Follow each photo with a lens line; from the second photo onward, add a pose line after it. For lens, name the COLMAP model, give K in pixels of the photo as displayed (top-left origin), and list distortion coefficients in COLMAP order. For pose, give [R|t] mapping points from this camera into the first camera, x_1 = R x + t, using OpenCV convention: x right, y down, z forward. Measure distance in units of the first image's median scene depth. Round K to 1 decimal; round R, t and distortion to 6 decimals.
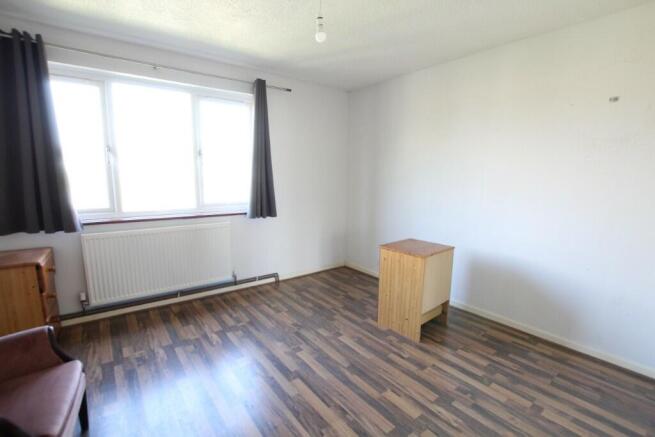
lens RADIAL K [[308.5, 0, 325.9], [0, 308.5, 219.6], [0, 0, 1]] dist [0.000703, -0.012786]
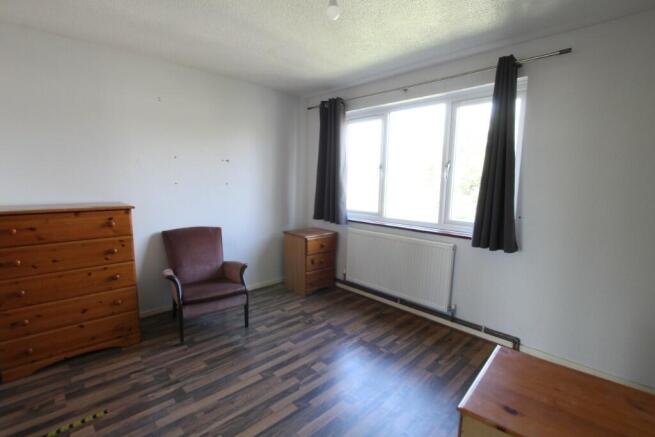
lens RADIAL K [[308.5, 0, 325.9], [0, 308.5, 219.6], [0, 0, 1]] dist [0.000703, -0.012786]
pose [[0.122774, 0.113888, -0.985878, 0.534315], [-0.154490, 0.983477, 0.094372, -0.096929], [0.980336, 0.140722, 0.138340, 0.615071]]
